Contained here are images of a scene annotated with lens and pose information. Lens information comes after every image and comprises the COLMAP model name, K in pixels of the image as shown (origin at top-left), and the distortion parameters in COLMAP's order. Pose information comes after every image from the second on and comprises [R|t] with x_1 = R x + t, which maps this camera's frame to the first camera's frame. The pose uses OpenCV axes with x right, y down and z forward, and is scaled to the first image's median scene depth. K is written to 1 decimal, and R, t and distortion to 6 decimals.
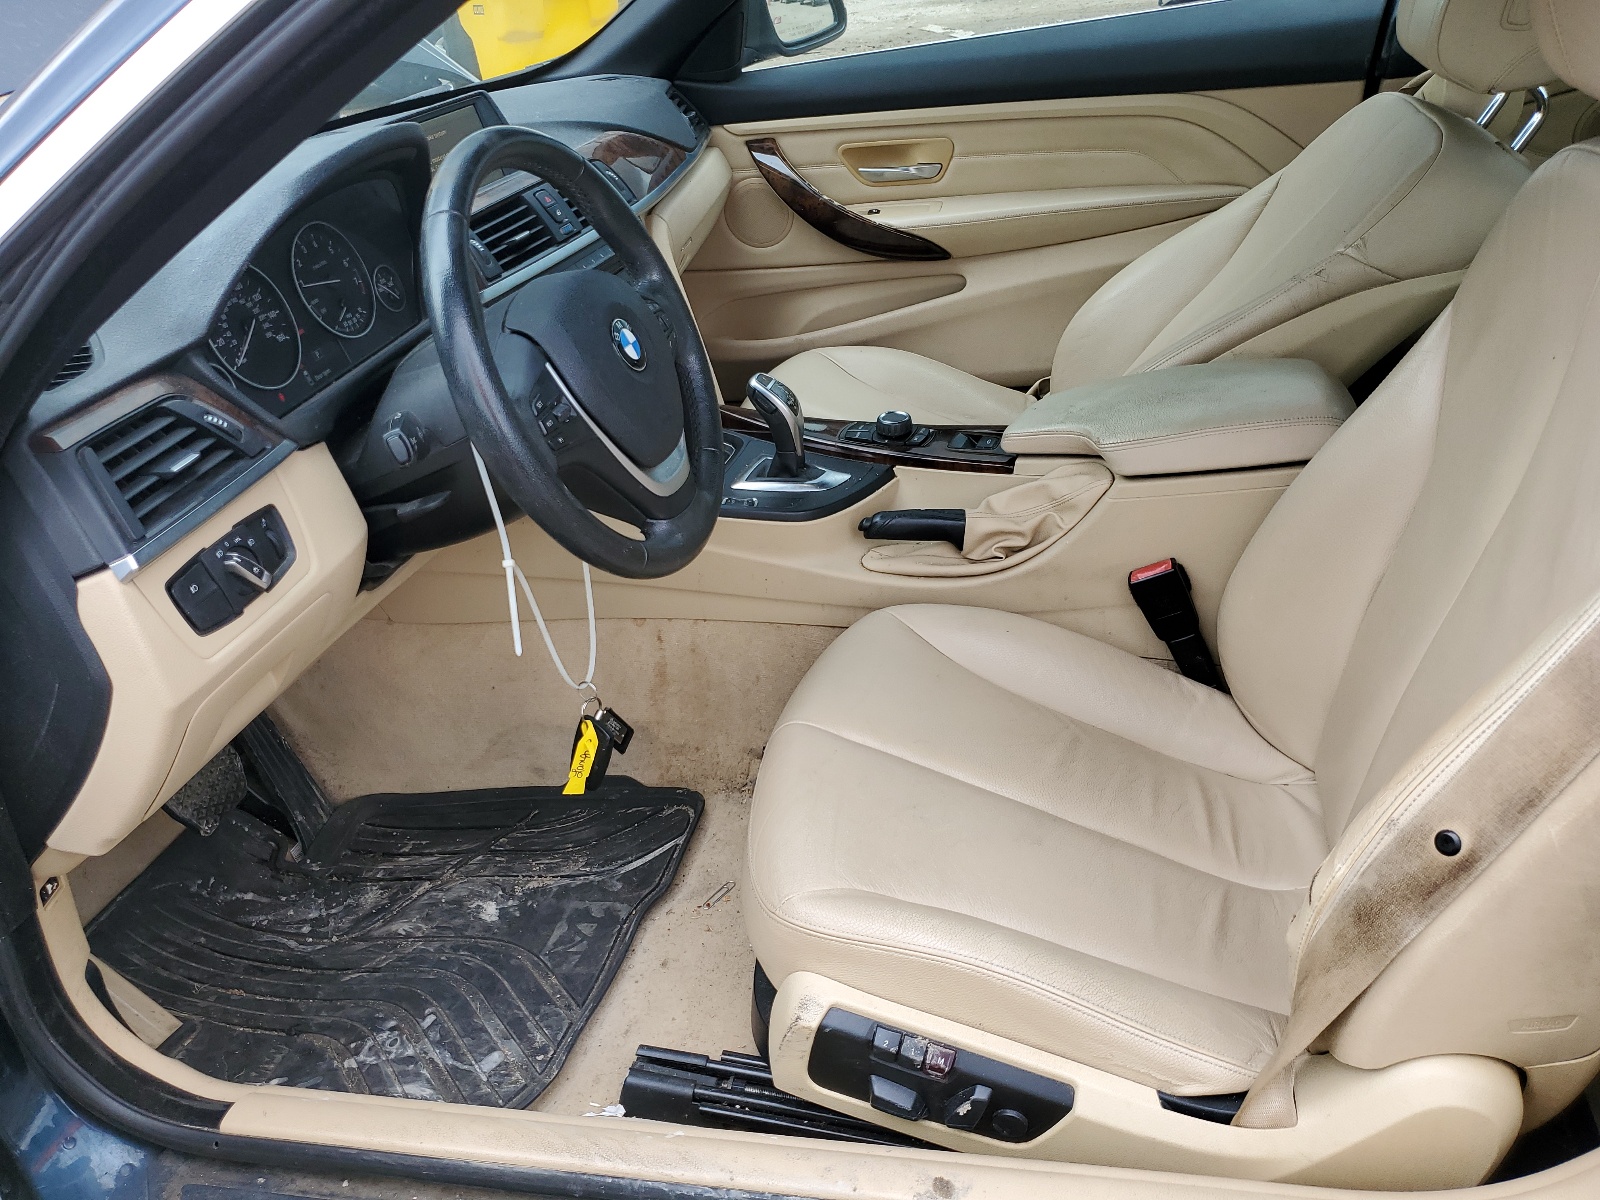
lens RADIAL K [[1204.1, 0, 800.5], [0, 1204.1, 568.9], [0, 0, 1]] dist [0.005070, 0.003733]
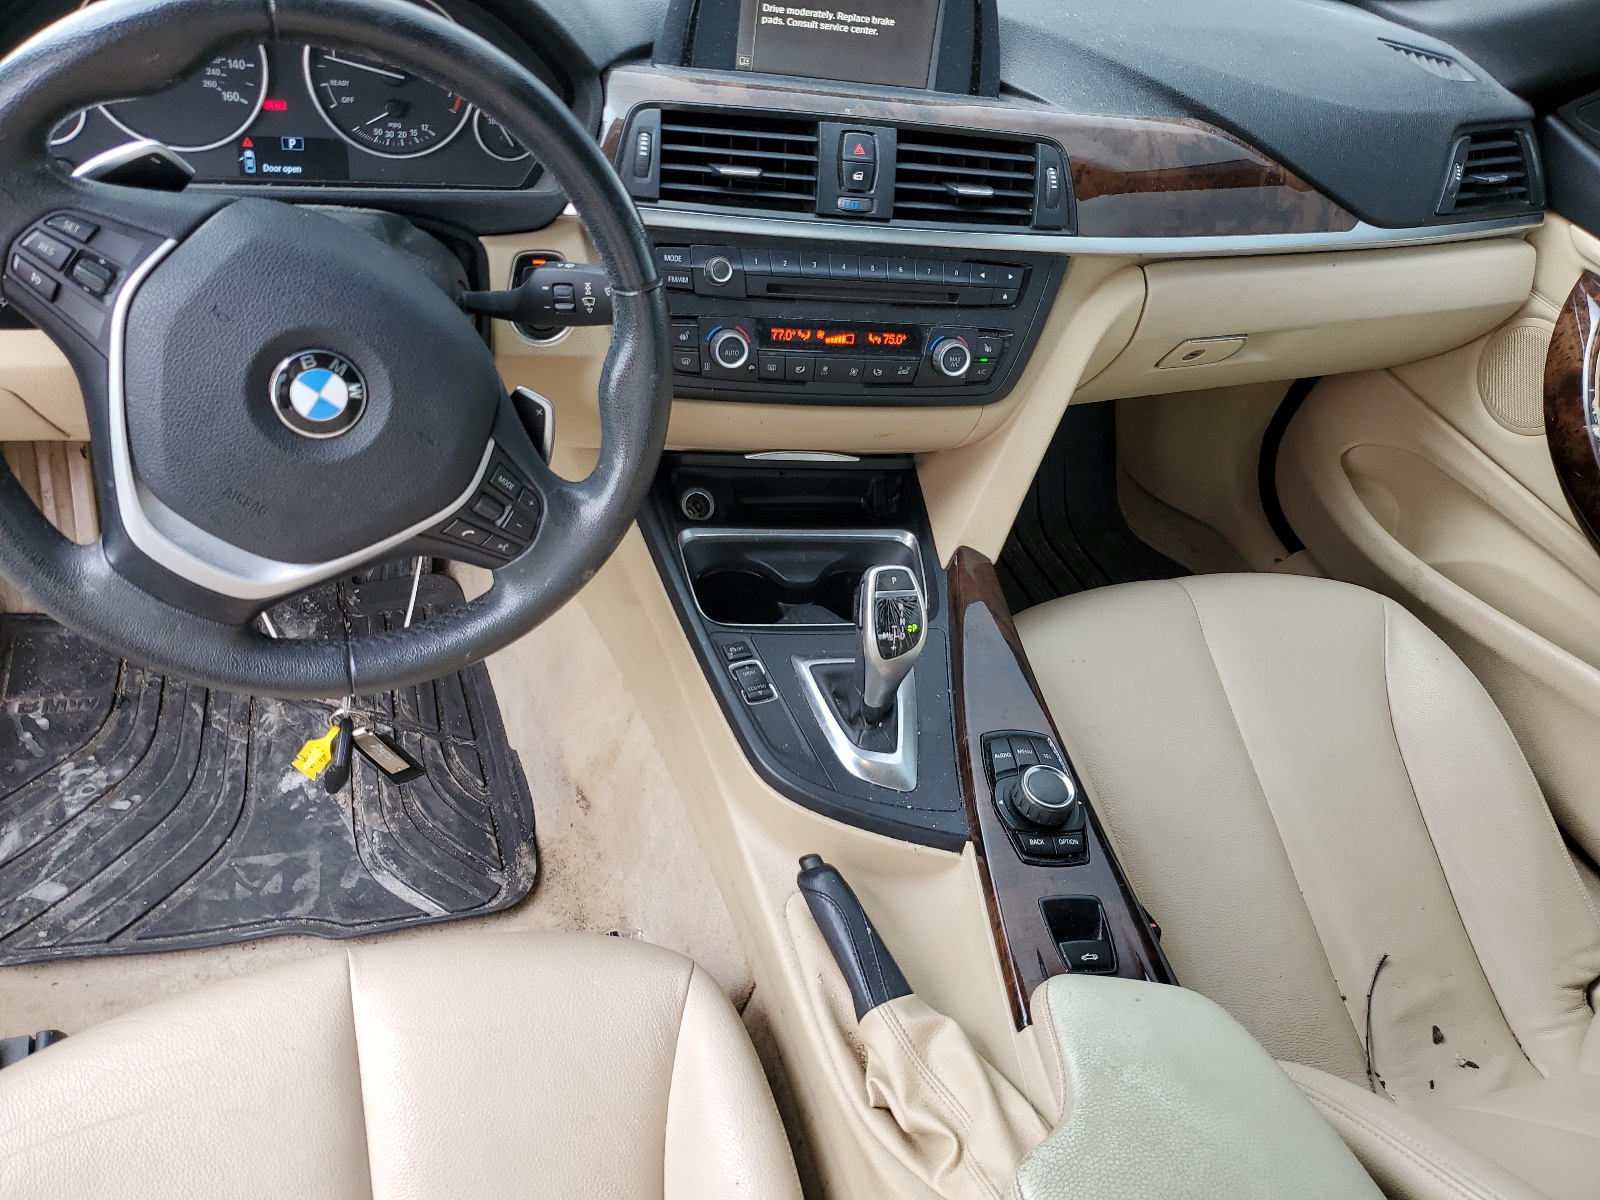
lens RADIAL K [[1204.1, 0, 800.5], [0, 1204.1, 568.9], [0, 0, 1]] dist [0.005070, 0.003733]
pose [[0.497207, 0.709037, -0.500052, 0.308456], [-0.615522, 0.694449, 0.372657, -0.451191], [0.611489, 0.122505, 0.781712, 0.614933]]
